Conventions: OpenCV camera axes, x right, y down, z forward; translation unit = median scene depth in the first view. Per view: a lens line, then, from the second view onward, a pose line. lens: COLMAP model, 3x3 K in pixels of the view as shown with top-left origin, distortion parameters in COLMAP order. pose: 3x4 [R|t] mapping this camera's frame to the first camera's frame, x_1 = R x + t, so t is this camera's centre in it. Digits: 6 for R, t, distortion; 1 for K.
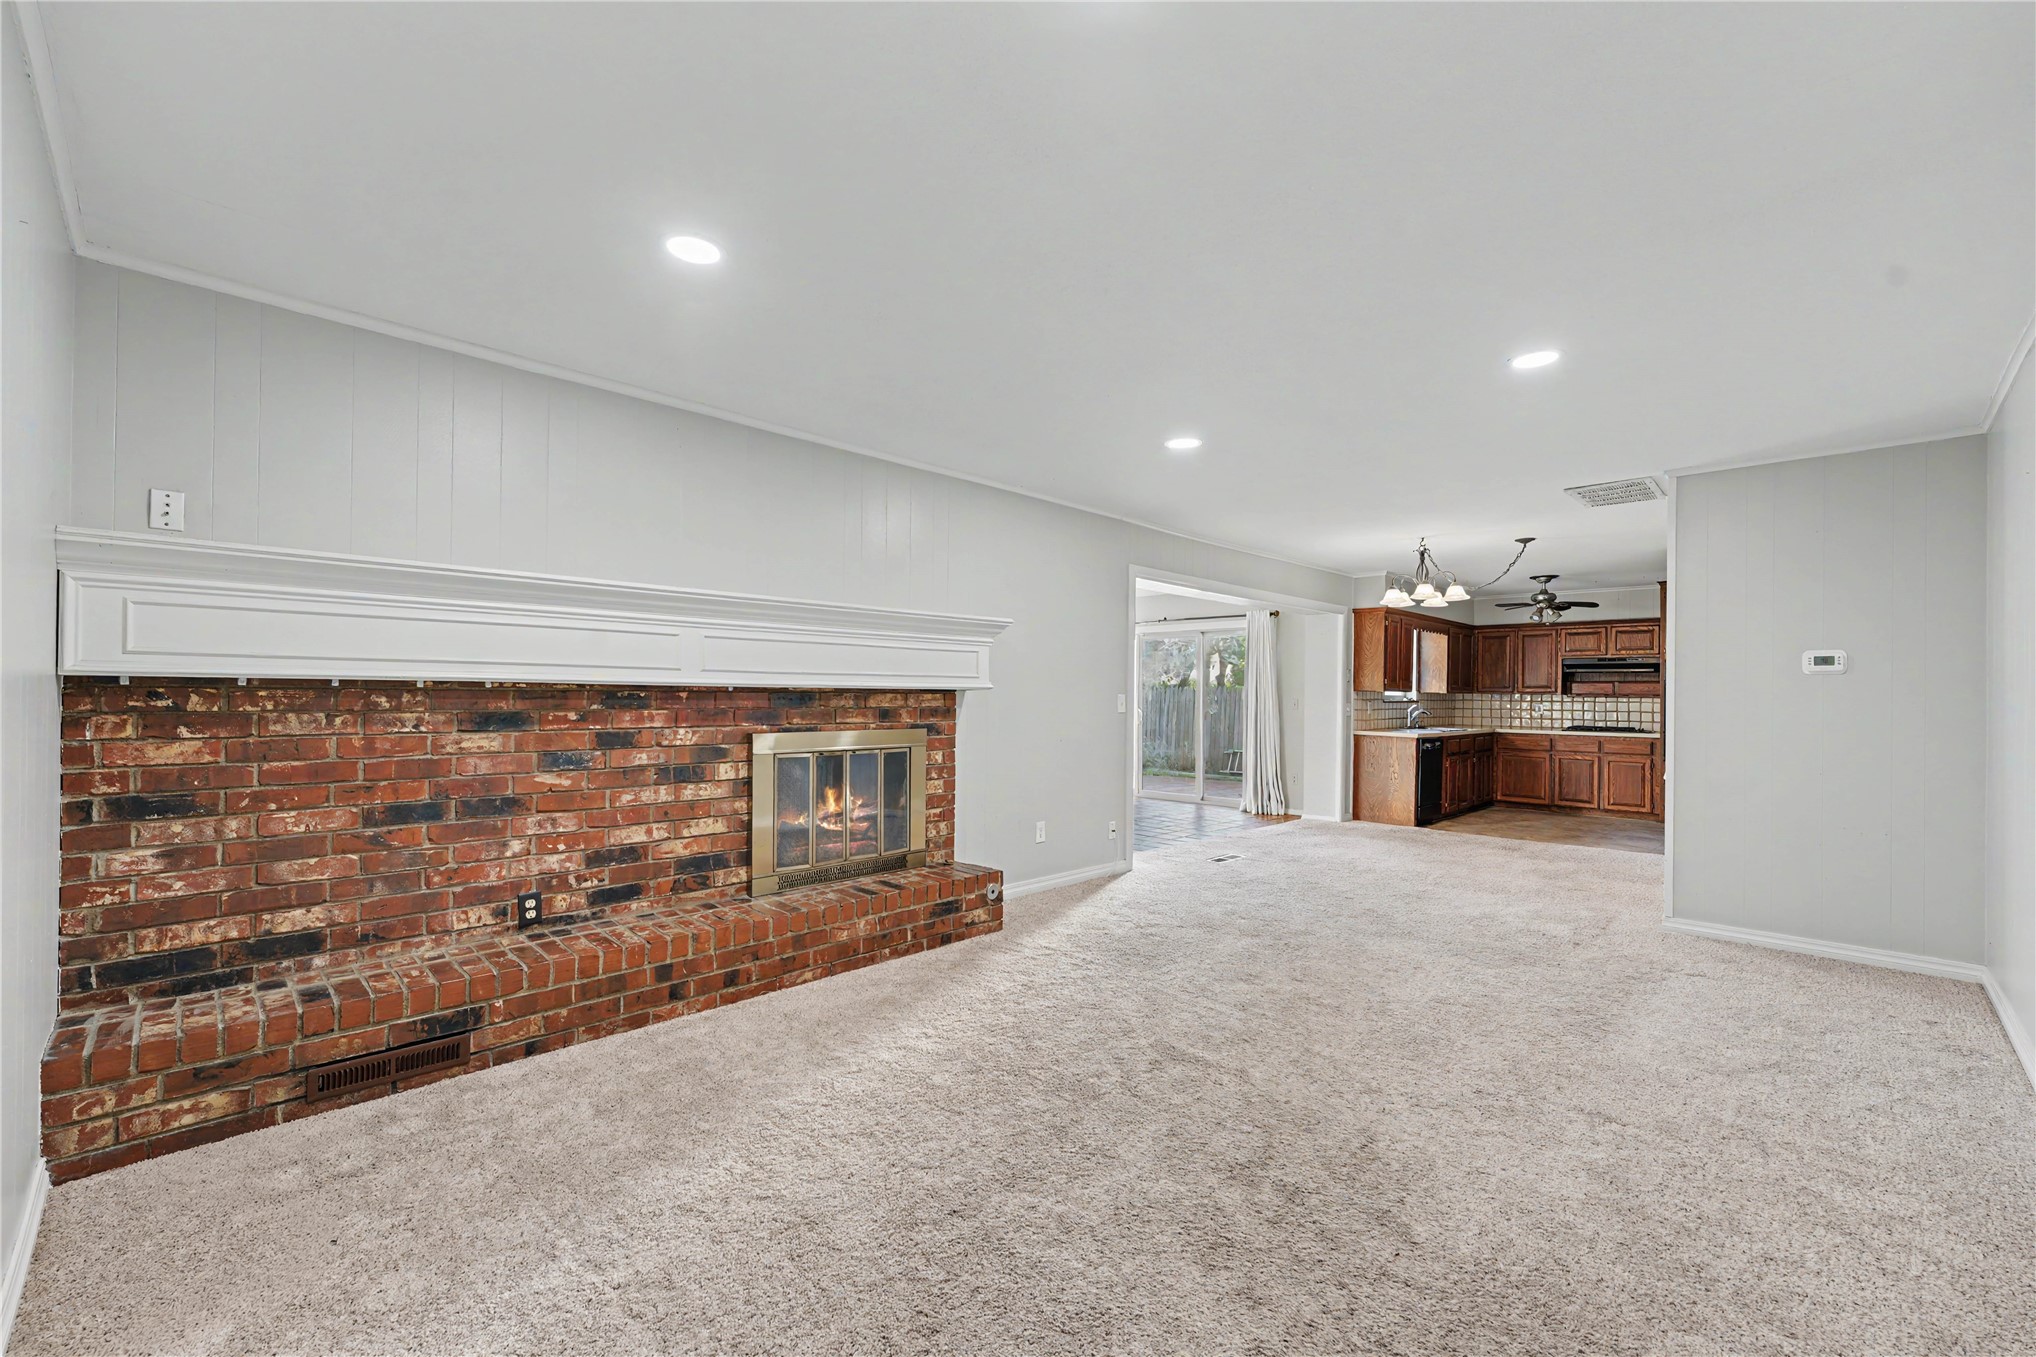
lens RADIAL K [[849.0, 0, 1016.9], [0, 849.0, 685.4], [0, 0, 1]] dist [0.004444, 0.000234]
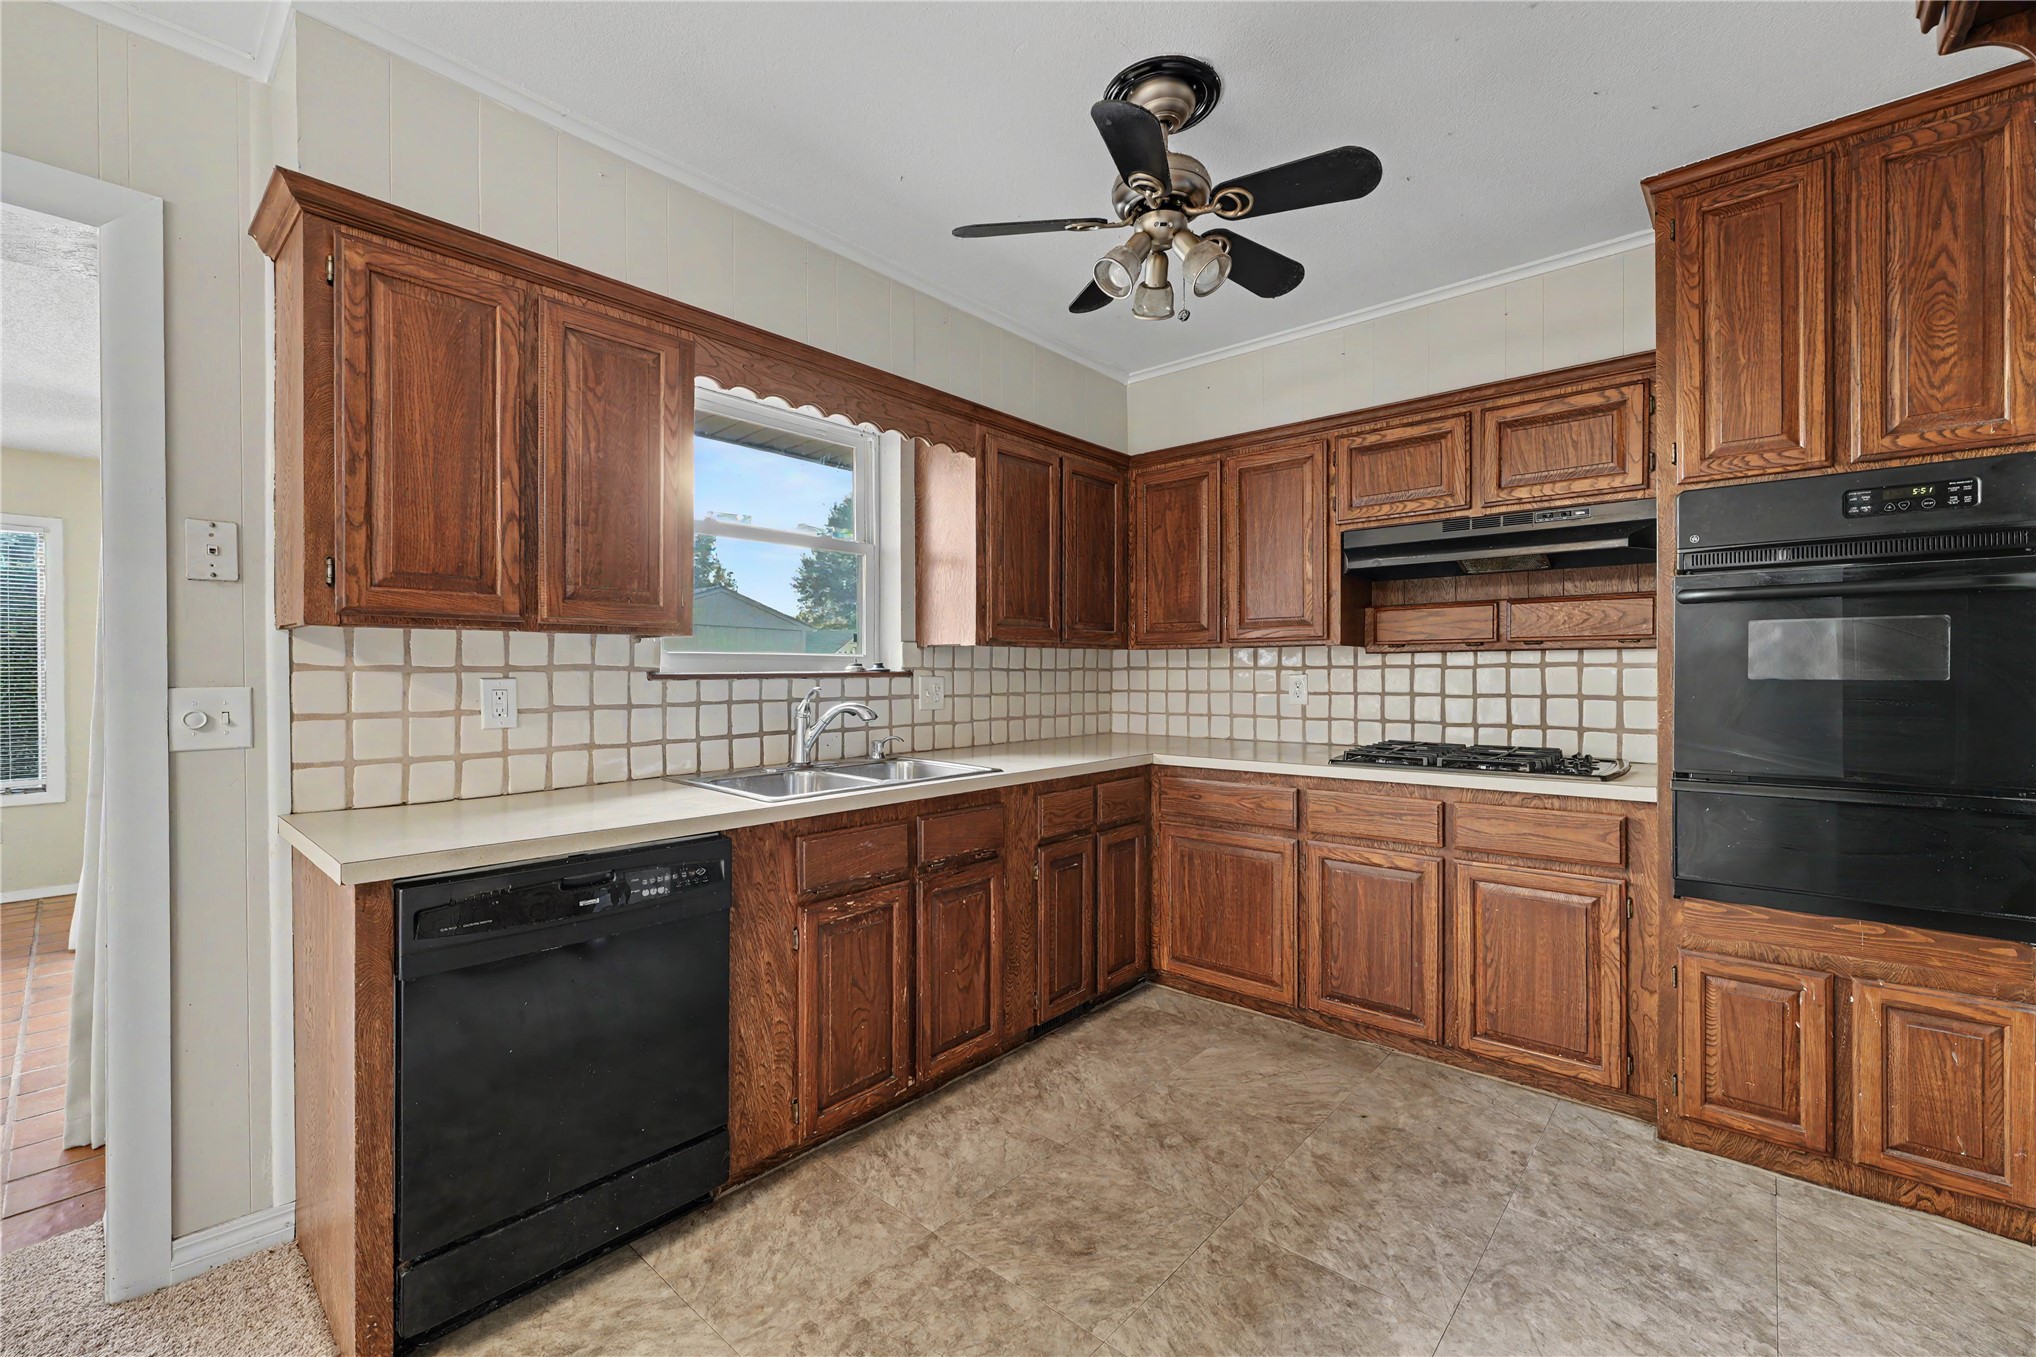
lens RADIAL K [[830.4, 0, 1014.2], [0, 830.4, 674.2], [0, 0, 1]] dist [-0.000848, -0.000146]
pose [[0.998544, -0.017136, 0.051154, 0.501378], [0.016499, 0.999781, 0.012865, 0.015483], [-0.051363, -0.012003, 0.998608, 0.694690]]
